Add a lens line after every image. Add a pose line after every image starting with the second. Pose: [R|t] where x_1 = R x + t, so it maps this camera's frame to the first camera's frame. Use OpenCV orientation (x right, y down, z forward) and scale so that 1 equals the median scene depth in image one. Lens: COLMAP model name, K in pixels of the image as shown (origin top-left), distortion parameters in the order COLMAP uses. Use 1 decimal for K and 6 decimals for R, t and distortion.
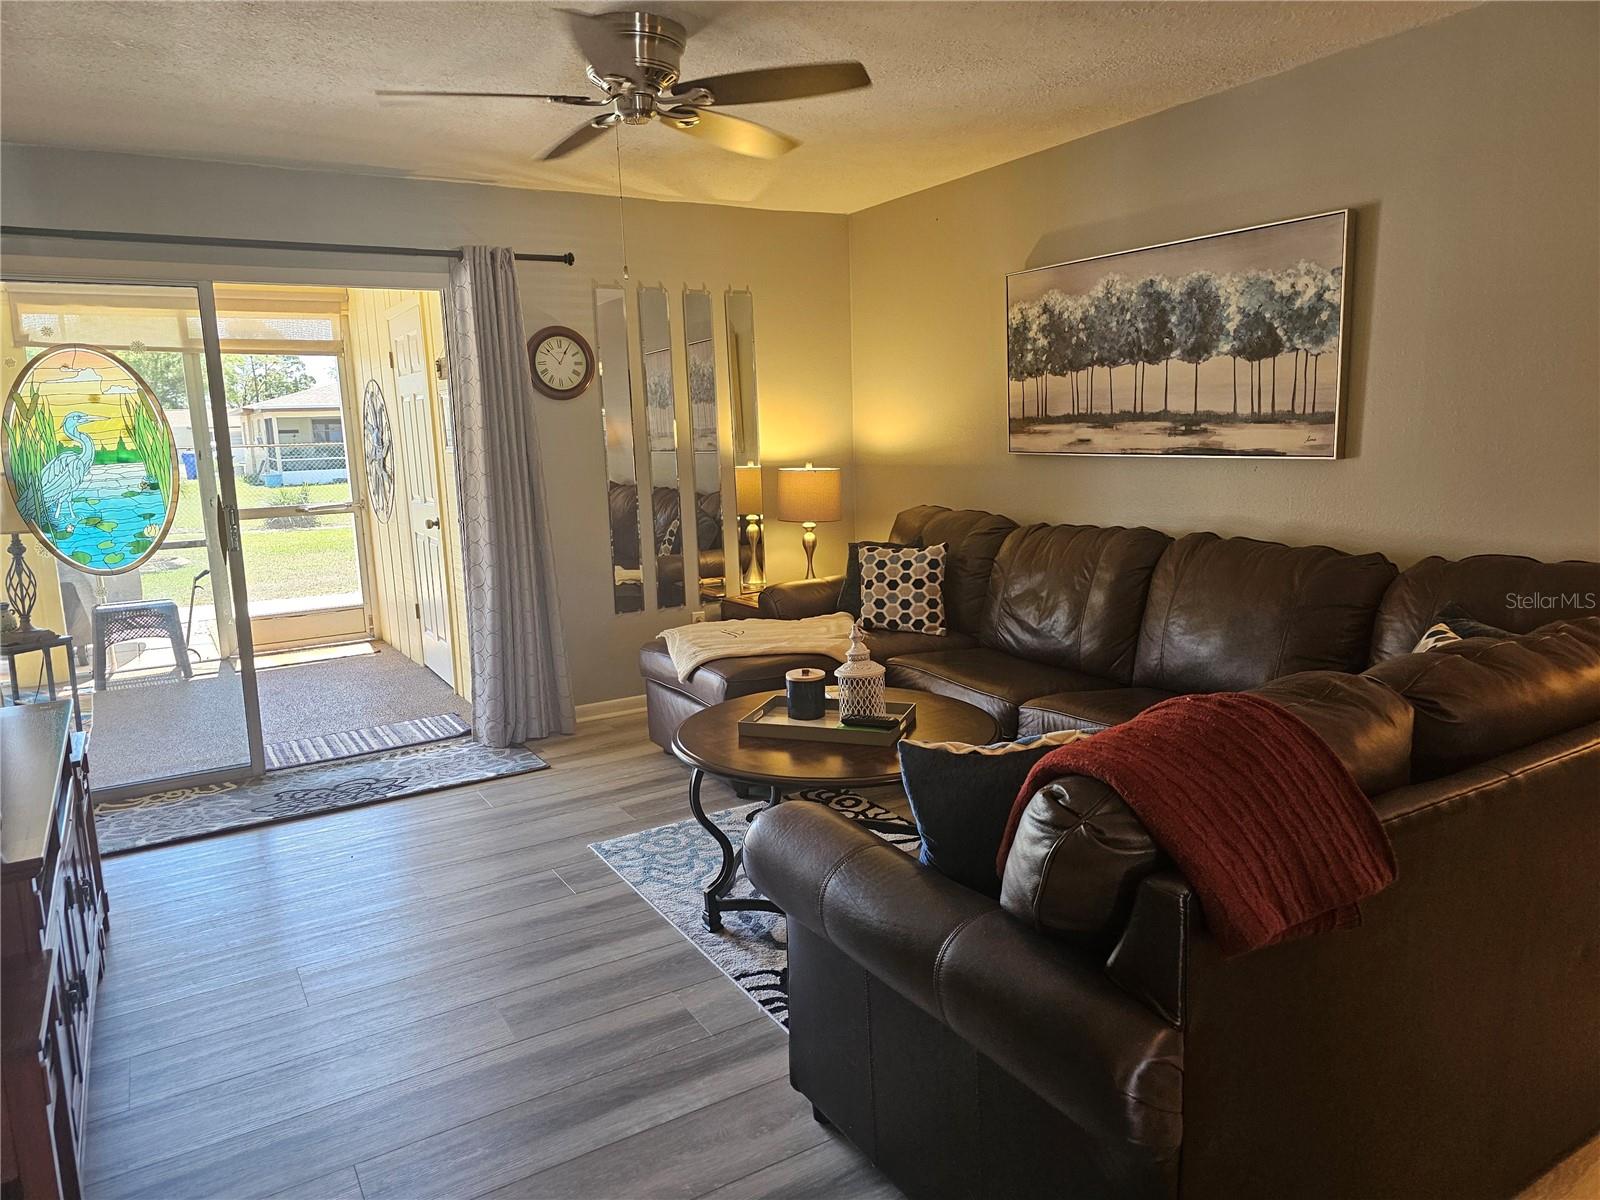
lens RADIAL K [[1085.6, 0, 800.0], [0, 1085.6, 600.0], [0, 0, 1]] dist [0.059320, -0.065544]
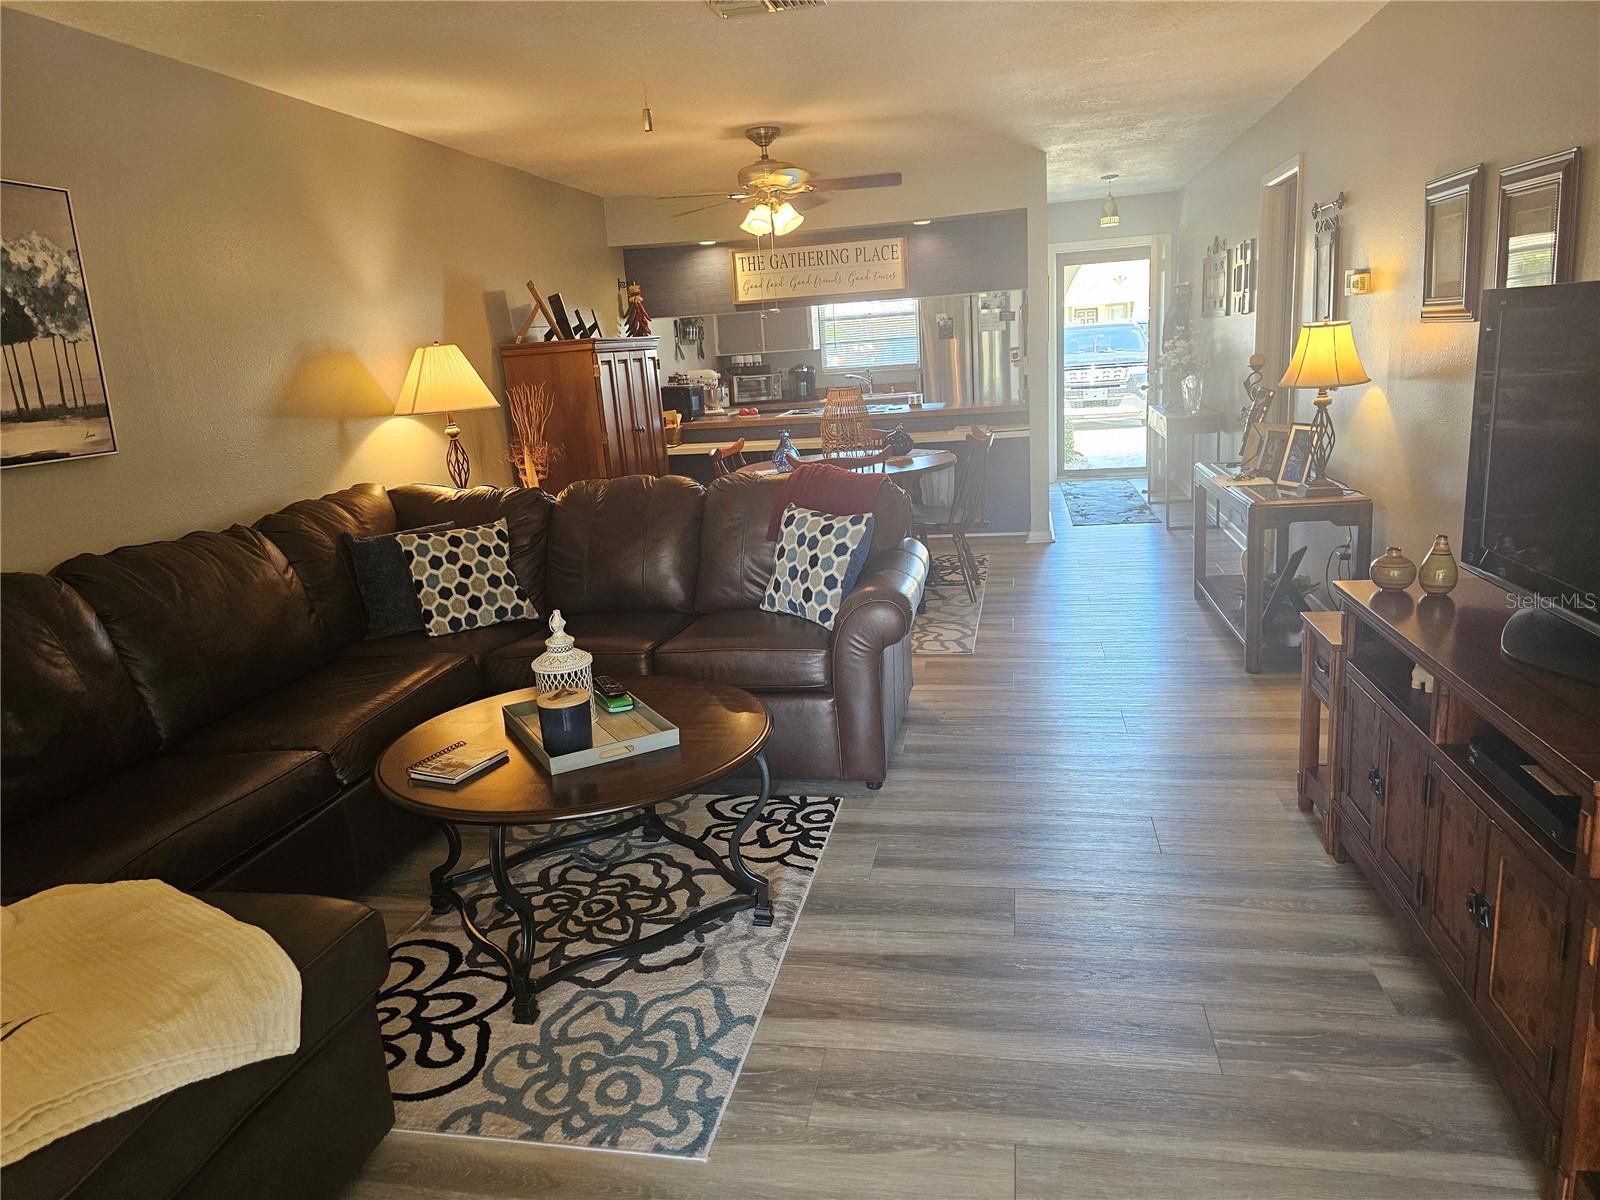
lens RADIAL K [[1085.6, 0, 800.0], [0, 1085.6, 600.0], [0, 0, 1]] dist [0.059320, -0.065544]
pose [[-0.746301, -0.075760, 0.661283, -0.458524], [0.186471, 0.929920, 0.316981, -0.154877], [-0.638955, 0.359873, -0.679874, 1.008990]]
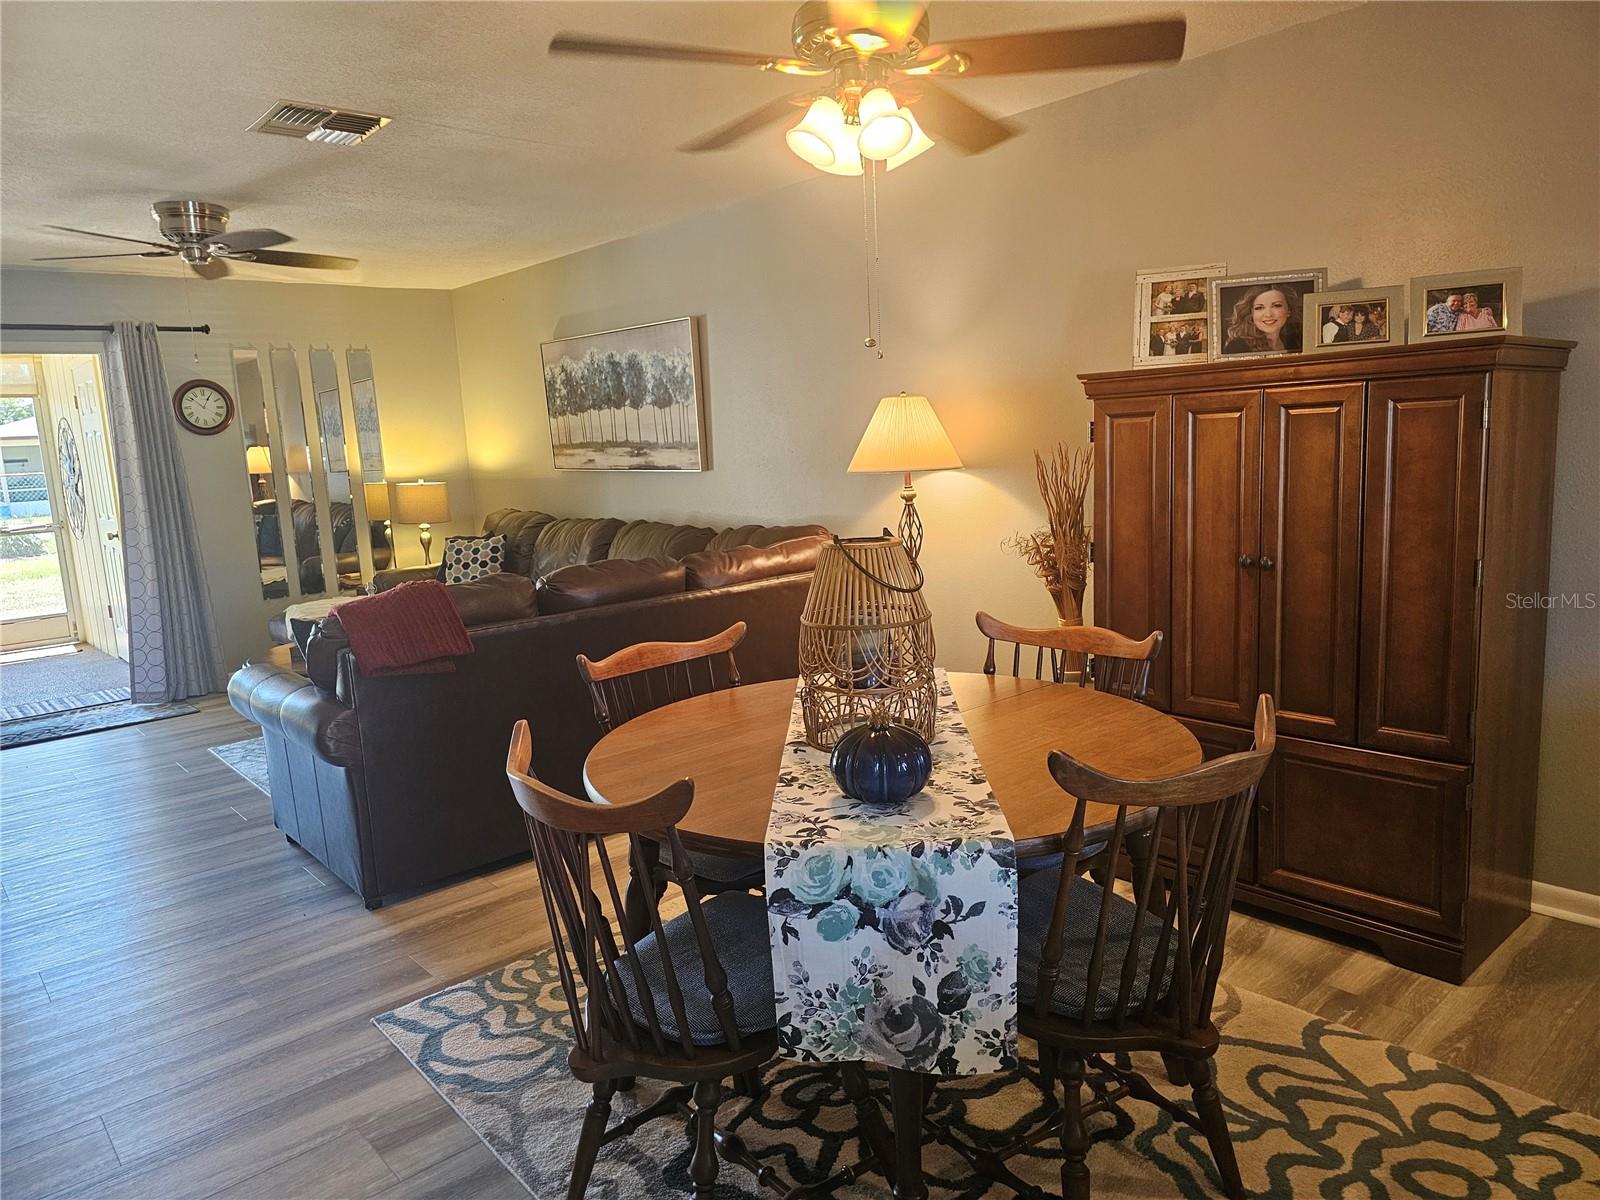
lens RADIAL K [[1085.6, 0, 800.0], [0, 1085.6, 600.0], [0, 0, 1]] dist [0.059320, -0.065544]
pose [[0.983727, -0.043486, 0.174325, 0.264642], [0.045678, 0.998919, -0.008580, 0.062107], [-0.173764, 0.016403, 0.984651, -0.452904]]
